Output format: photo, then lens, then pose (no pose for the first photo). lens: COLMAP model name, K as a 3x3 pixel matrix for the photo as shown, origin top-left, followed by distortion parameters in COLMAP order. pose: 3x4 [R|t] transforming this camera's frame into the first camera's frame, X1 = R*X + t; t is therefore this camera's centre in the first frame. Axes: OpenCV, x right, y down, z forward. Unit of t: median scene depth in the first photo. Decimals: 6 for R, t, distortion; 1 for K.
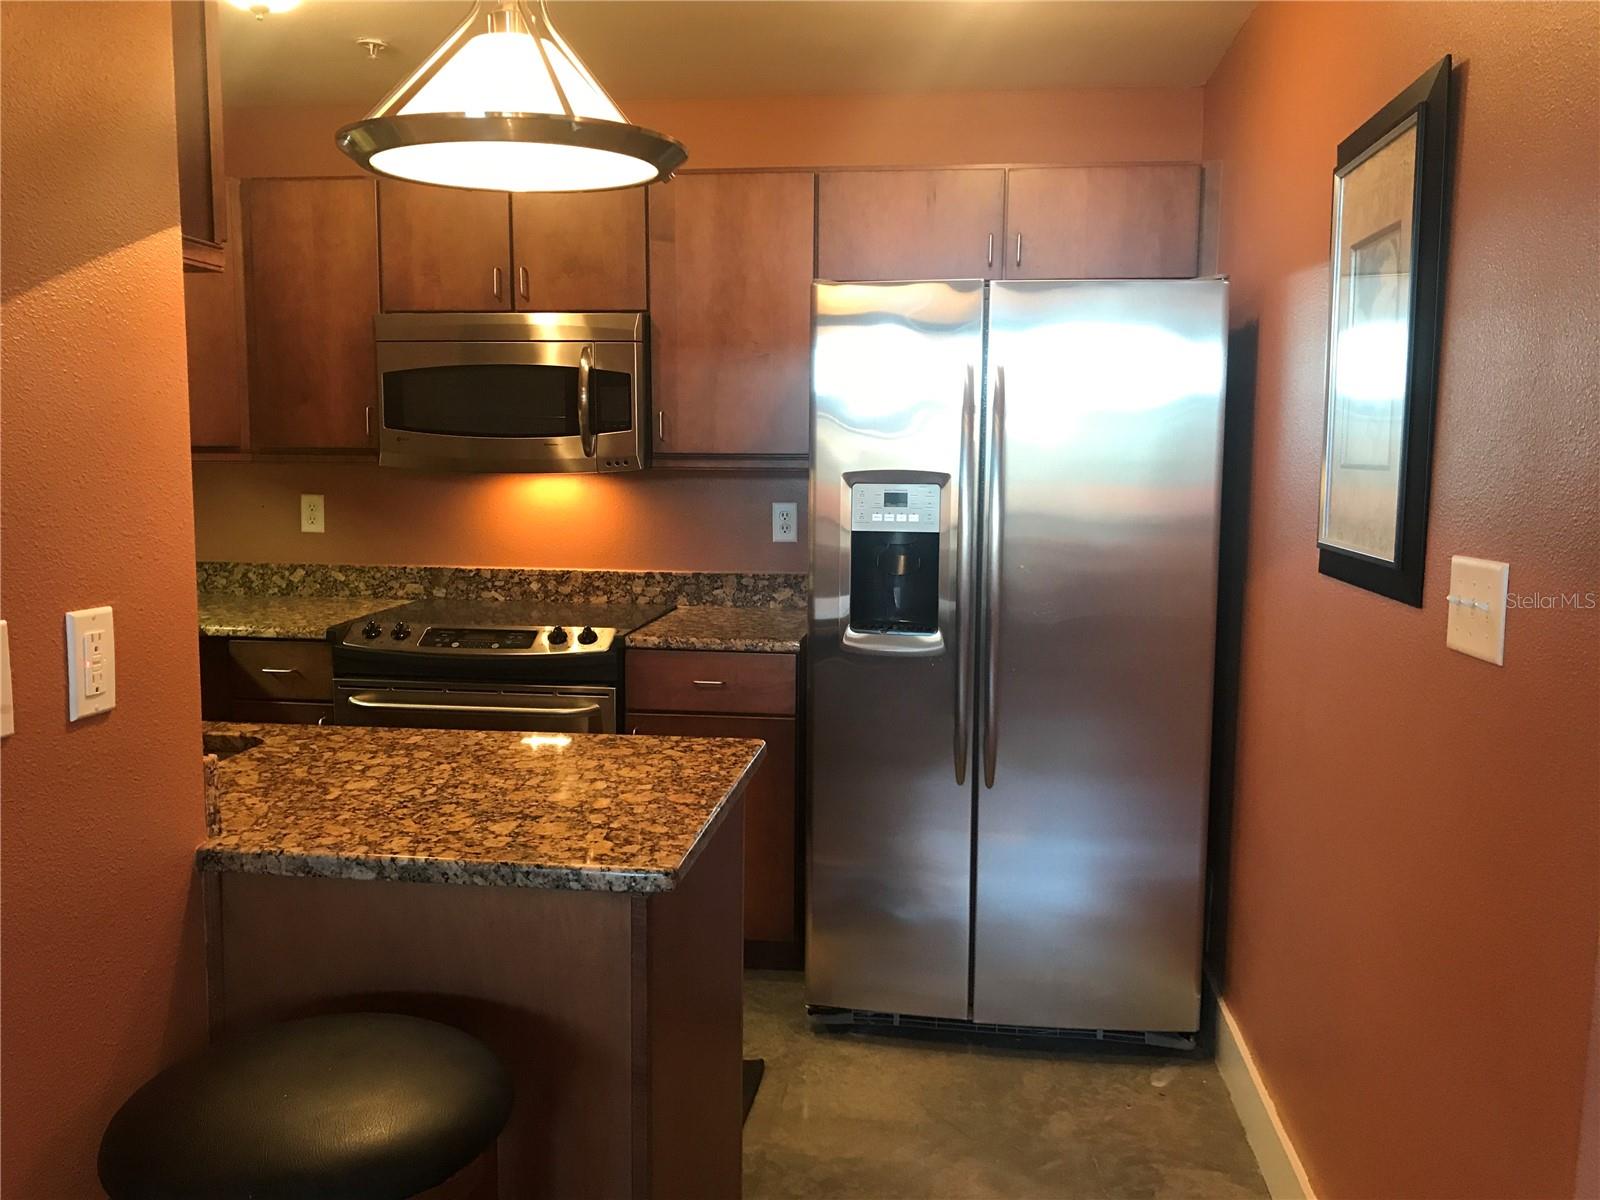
lens RADIAL K [[1322.1, 0, 800.0], [0, 1322.1, 600.0], [0, 0, 1]] dist [0.239276, -0.738966]
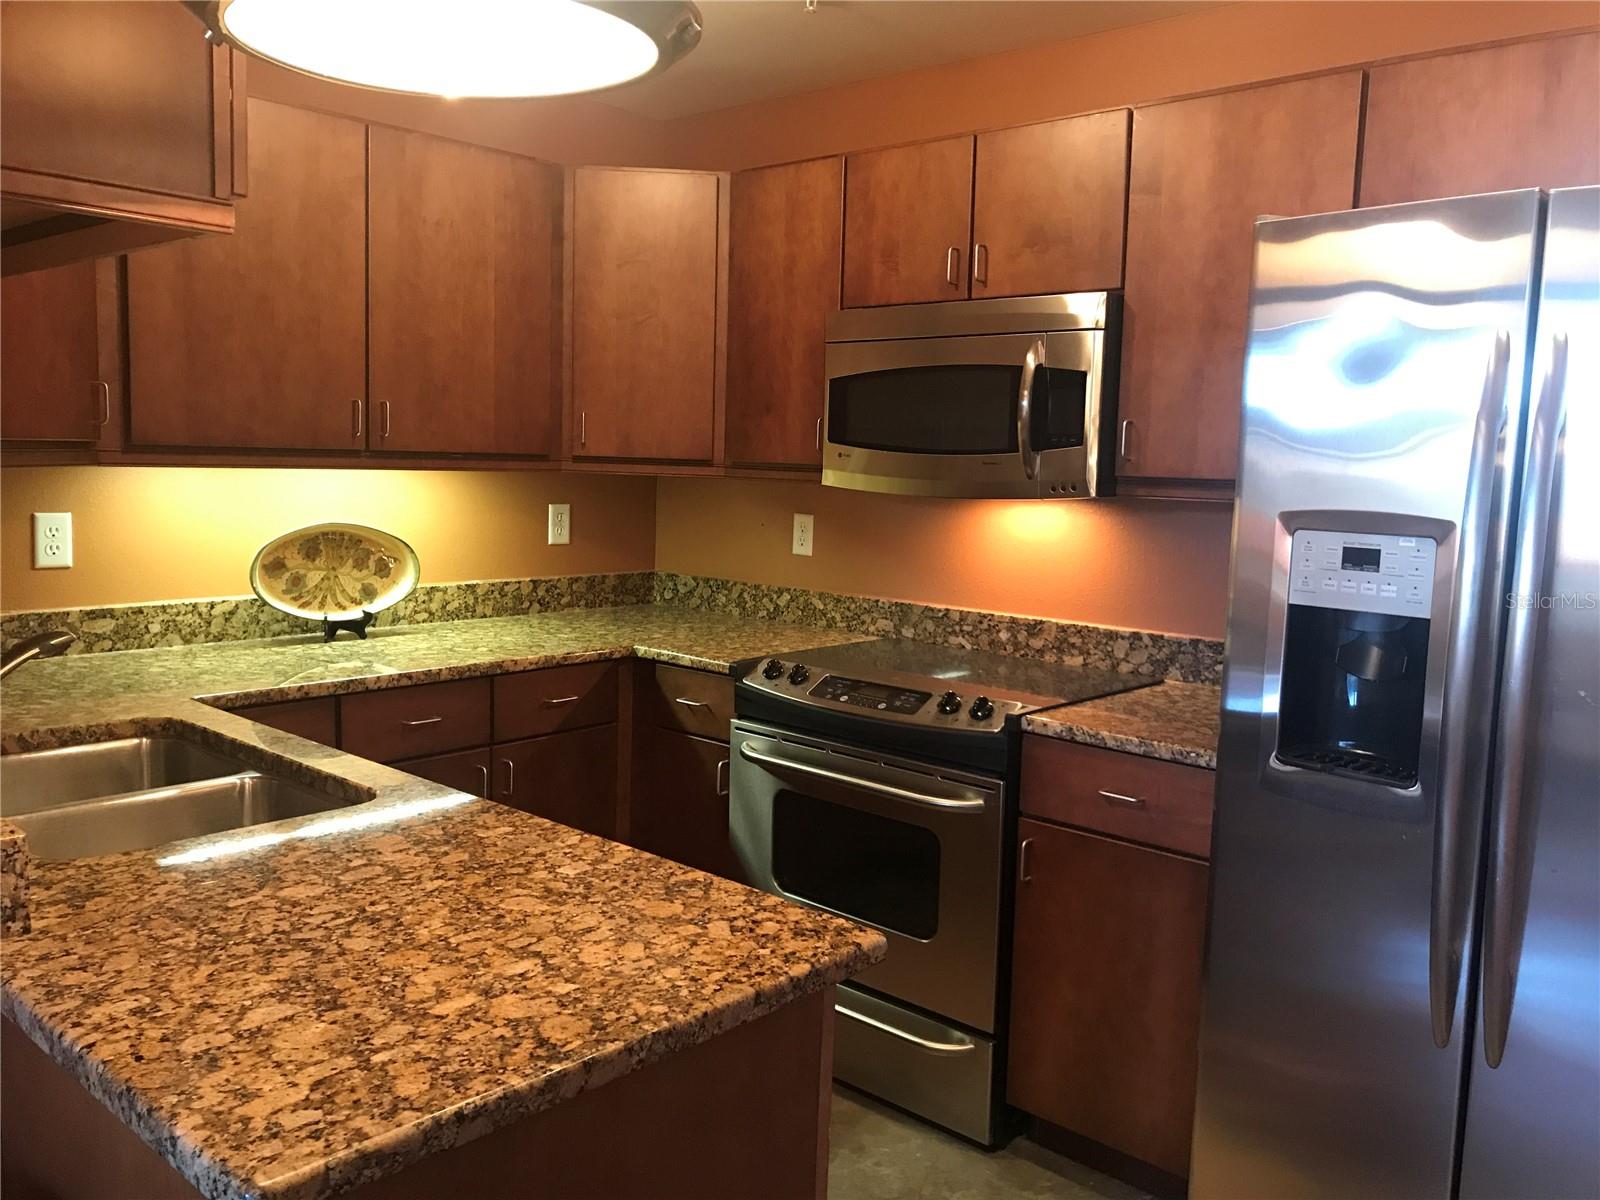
lens RADIAL K [[1318.8, 0, 805.5], [0, 1318.8, 597.8], [0, 0, 1]] dist [0.076264, -0.110683]
pose [[0.820460, 0.080509, -0.566007, 0.181608], [-0.090782, 0.995820, 0.010054, -0.034988], [0.564451, 0.043135, 0.824339, 0.297483]]
